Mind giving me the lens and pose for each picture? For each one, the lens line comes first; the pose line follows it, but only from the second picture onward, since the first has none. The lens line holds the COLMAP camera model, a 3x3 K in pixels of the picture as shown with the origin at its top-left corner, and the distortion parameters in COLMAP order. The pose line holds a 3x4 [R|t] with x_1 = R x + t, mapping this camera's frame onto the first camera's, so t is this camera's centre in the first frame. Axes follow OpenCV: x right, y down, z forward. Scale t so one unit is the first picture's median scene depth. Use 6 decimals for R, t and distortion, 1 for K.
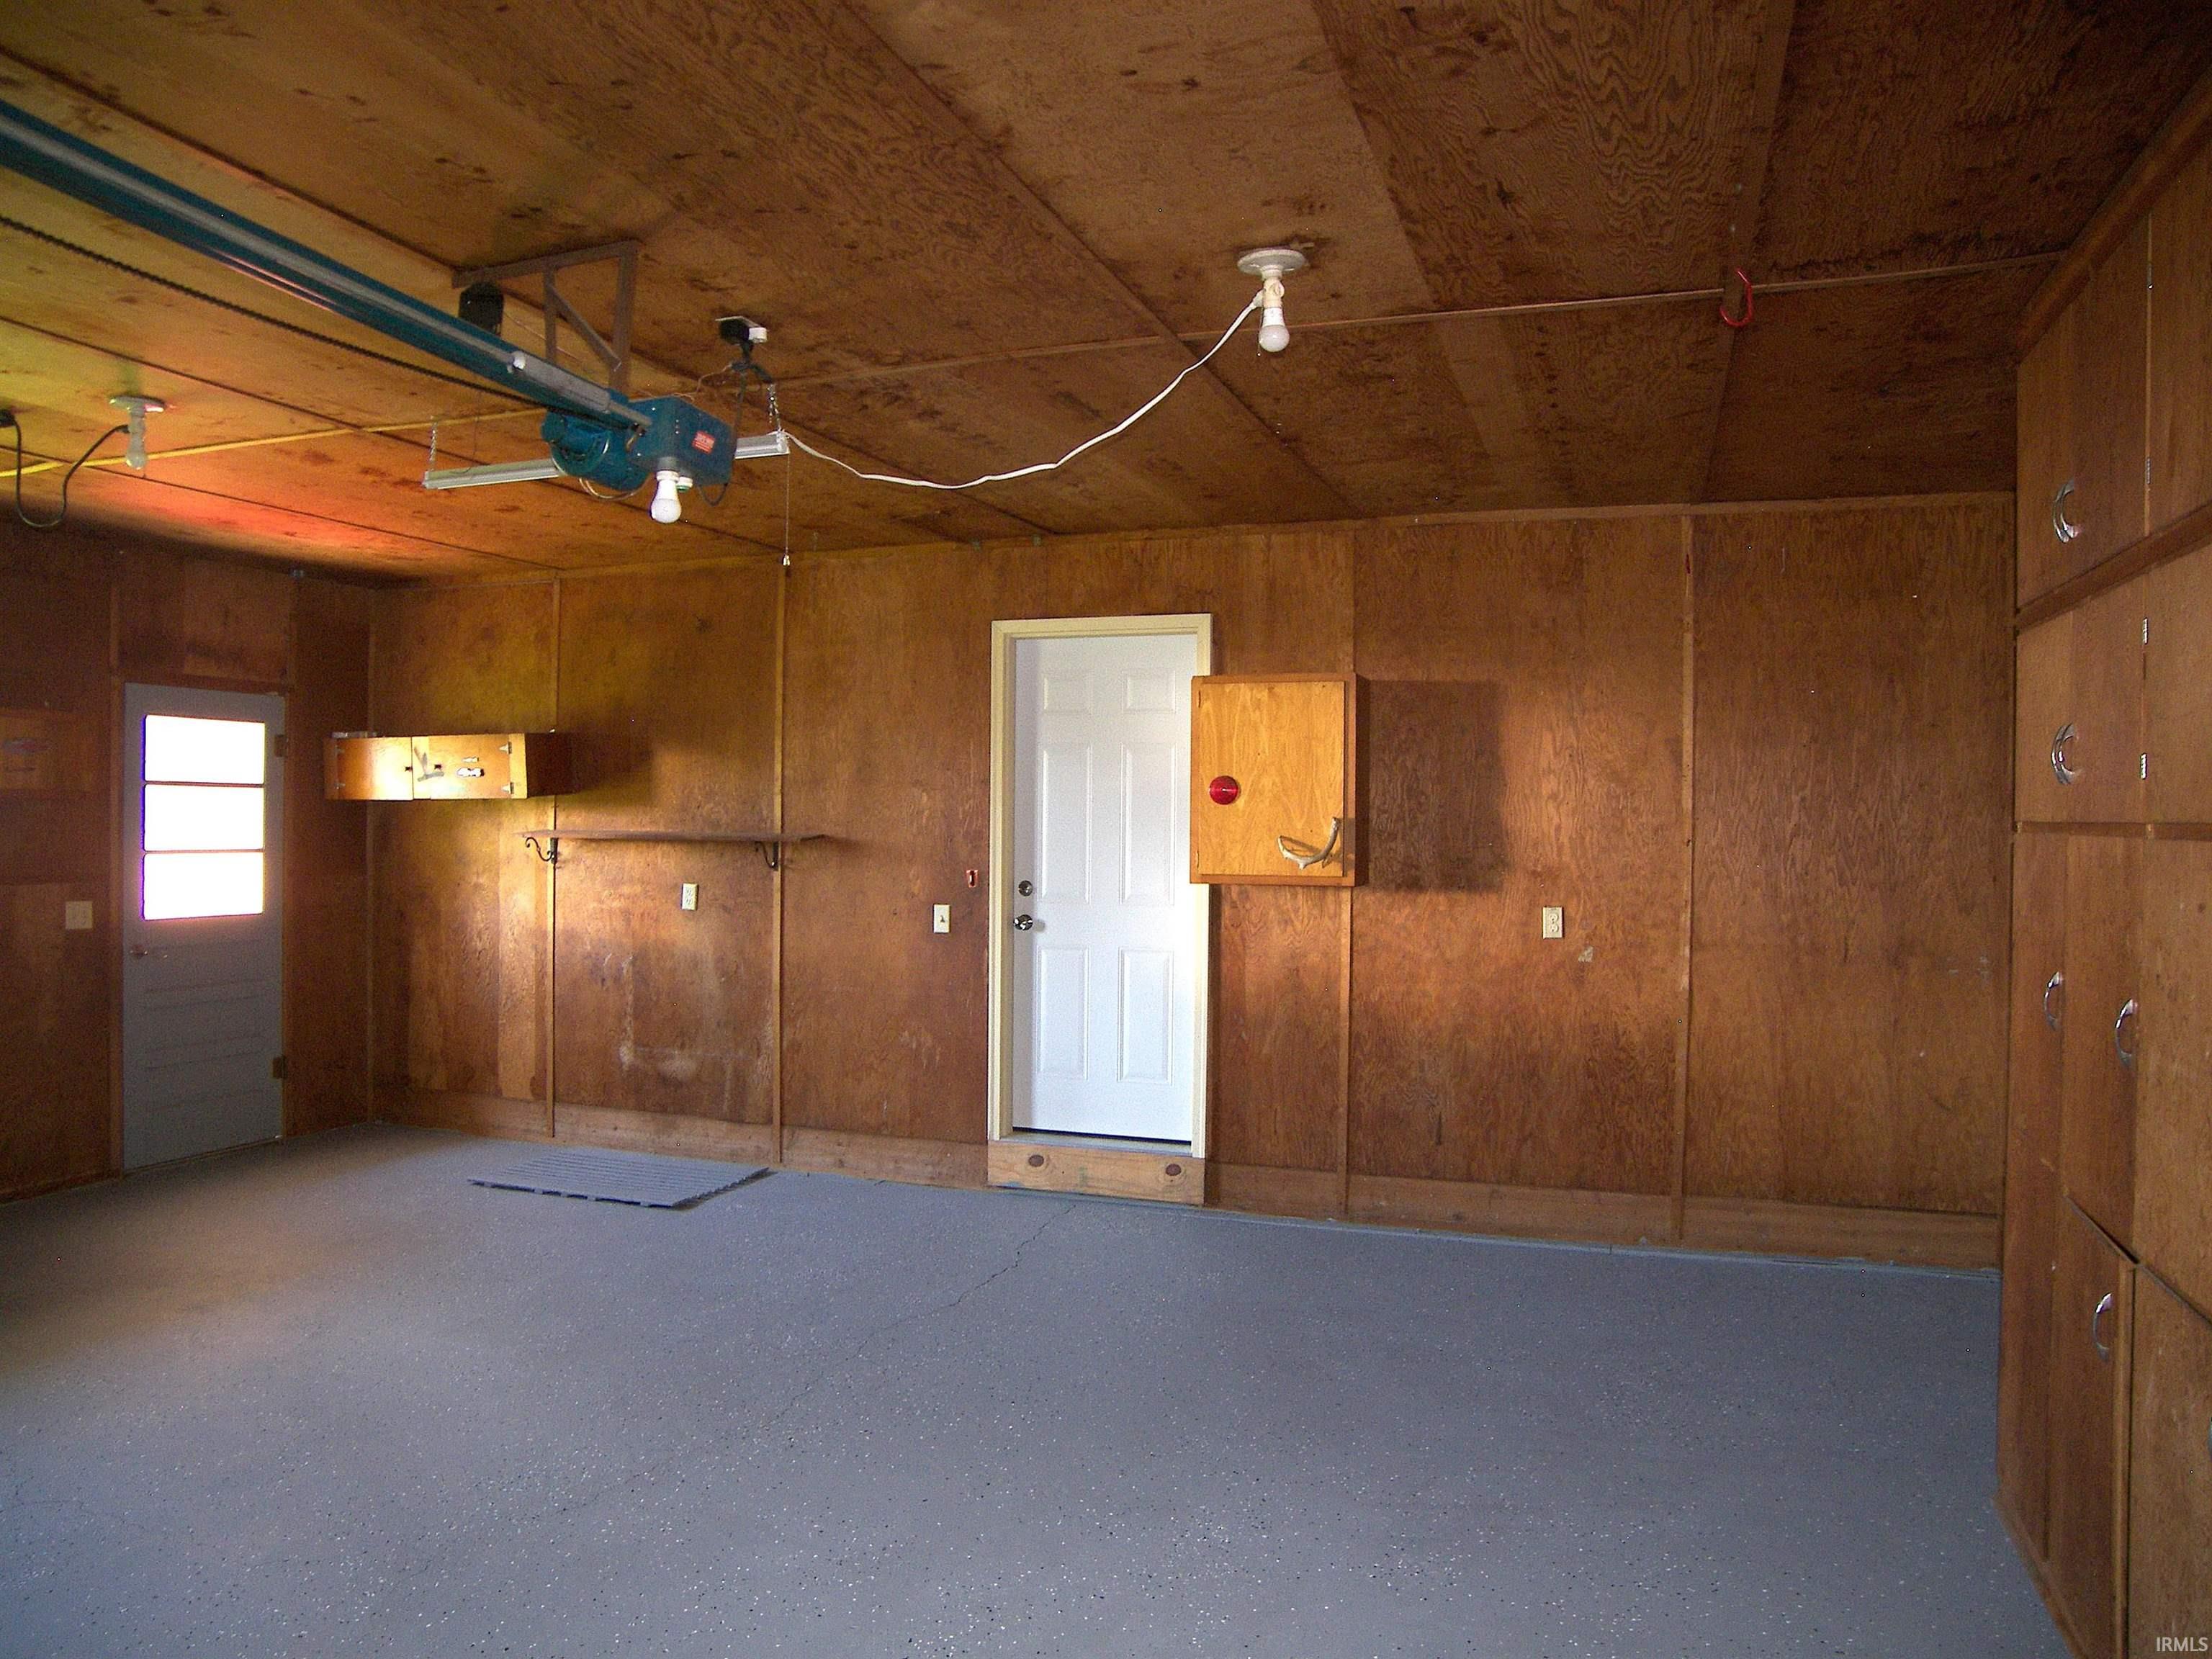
lens RADIAL K [[1584.7, 0, 1106.0], [0, 1584.7, 829.5], [0, 0, 1]] dist [-0.117220, 0.078502]
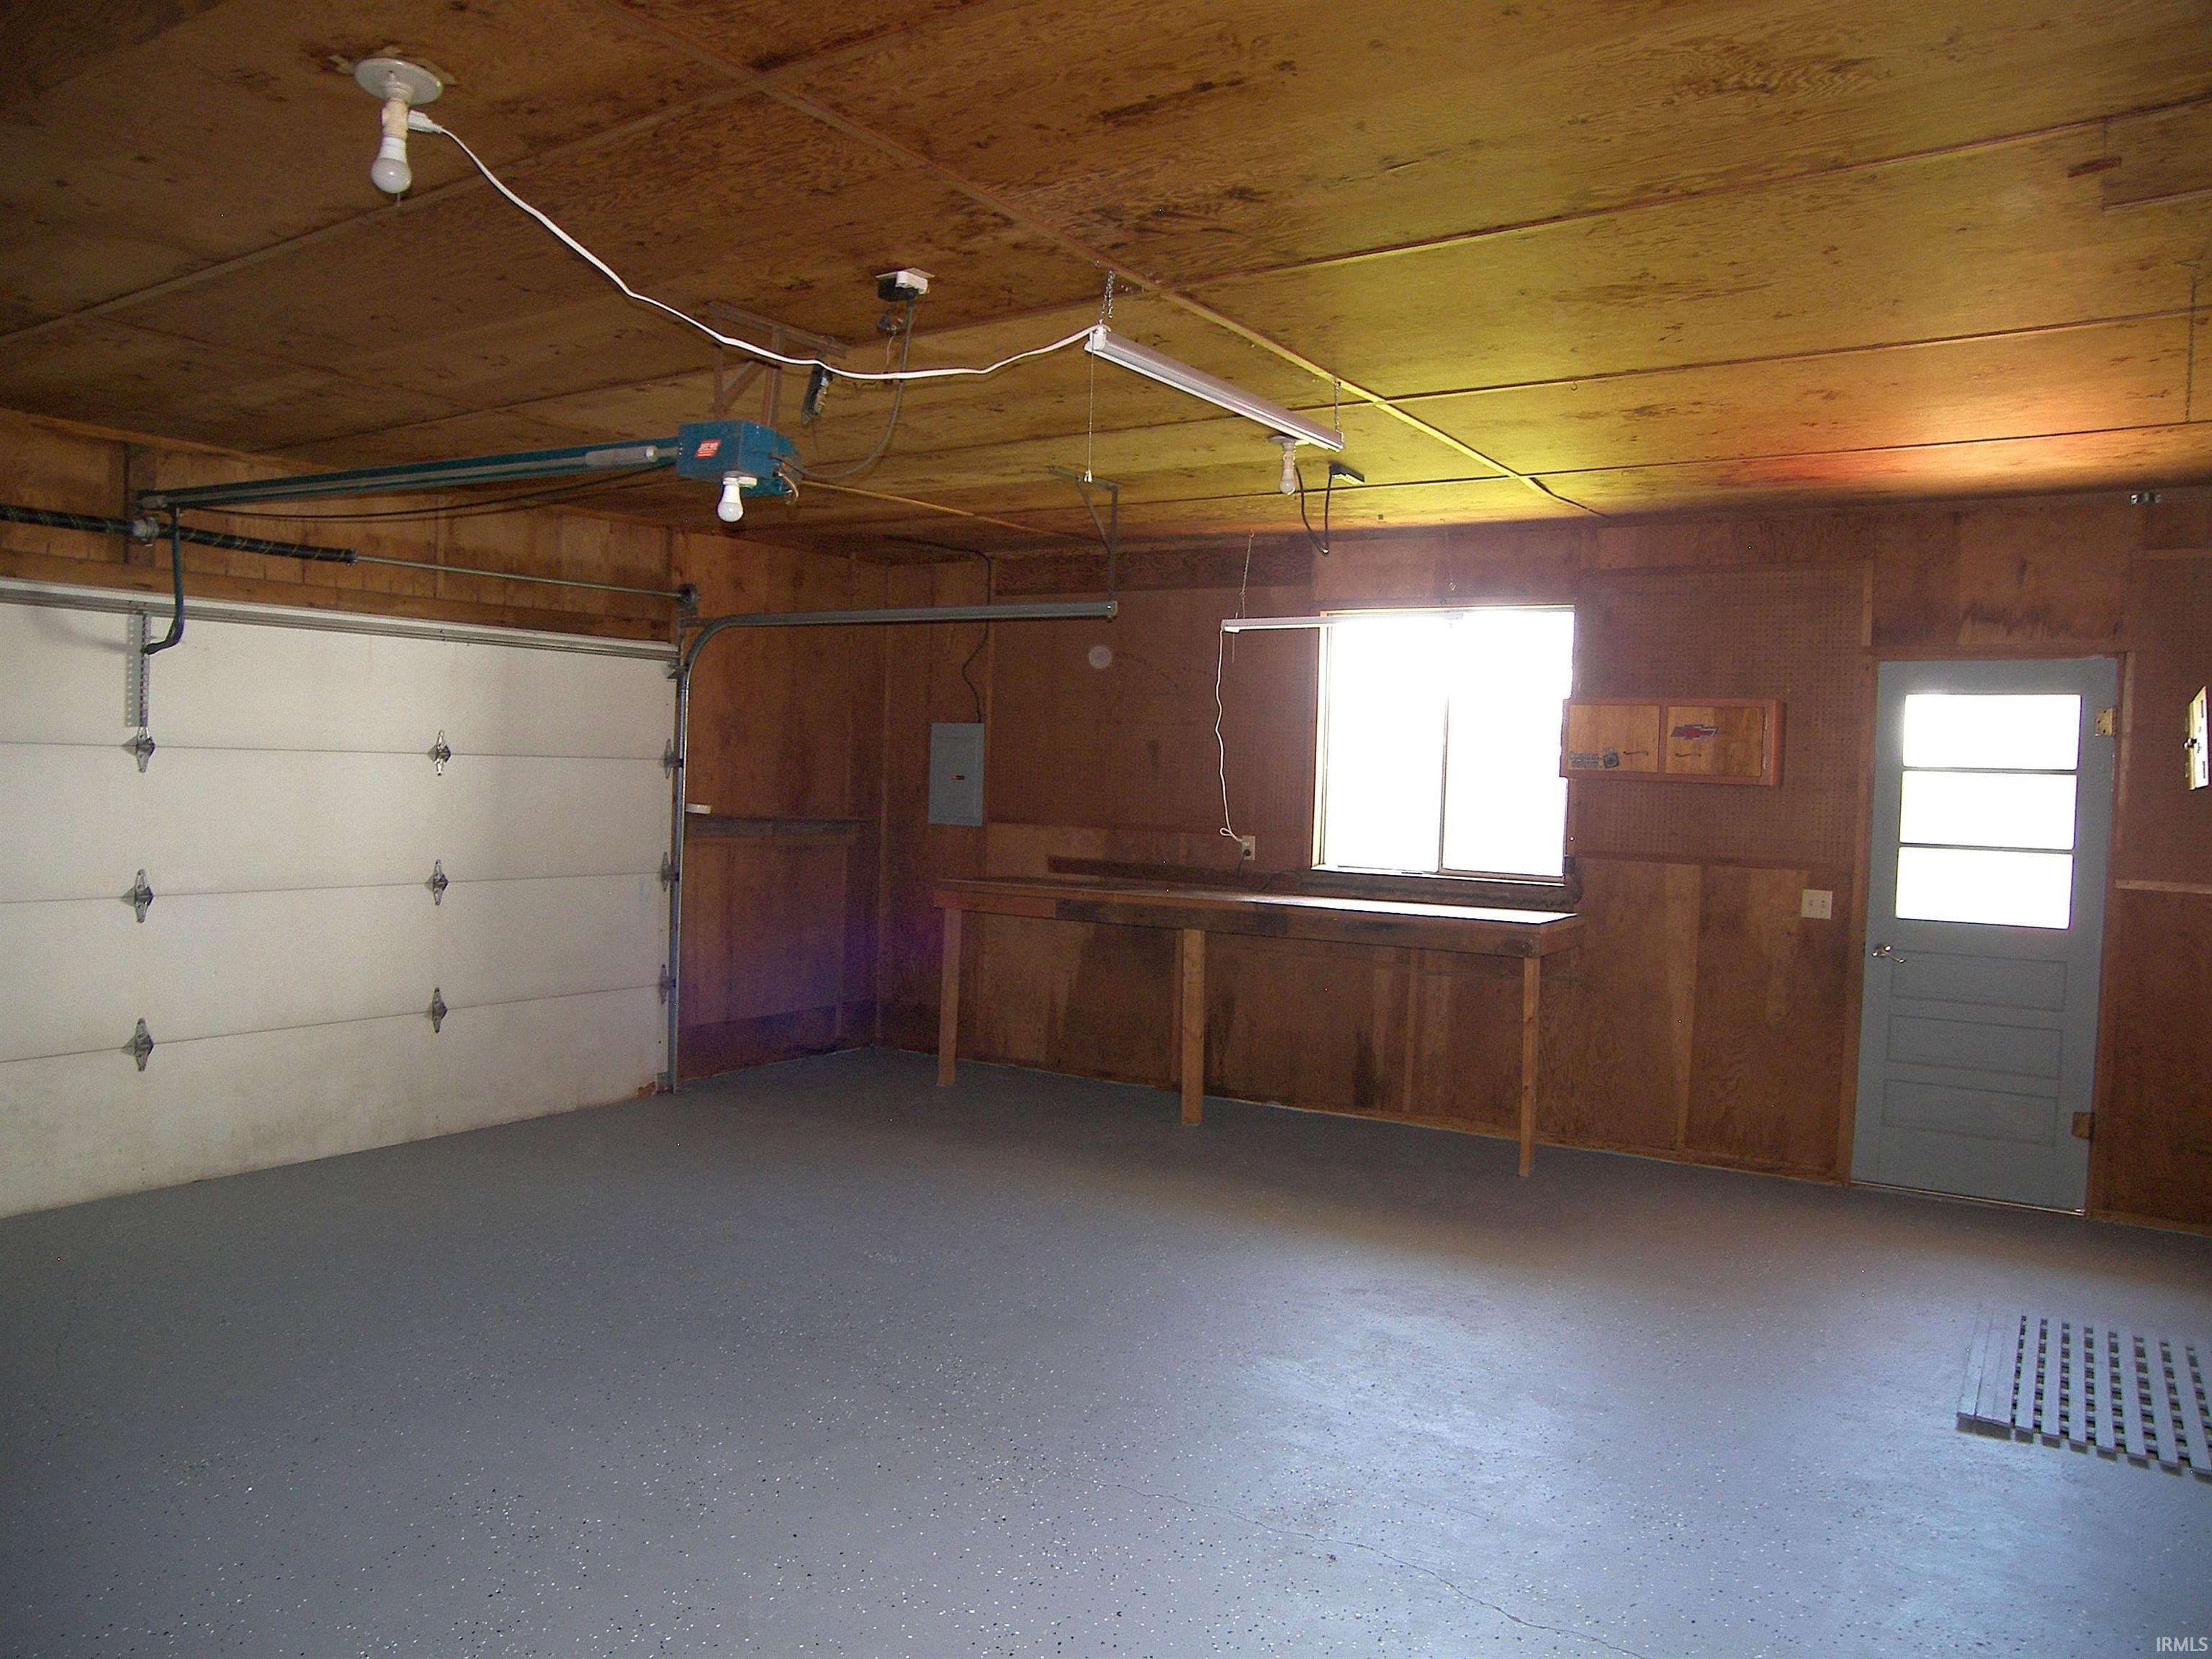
lens RADIAL K [[1584.7, 0, 1106.0], [0, 1584.7, 829.5], [0, 0, 1]] dist [-0.117220, 0.078502]
pose [[-0.248744, 0.015588, -0.968444, 0.393537], [-0.032391, 0.999177, 0.024402, -0.001245], [0.968028, 0.037438, -0.248034, 0.778800]]
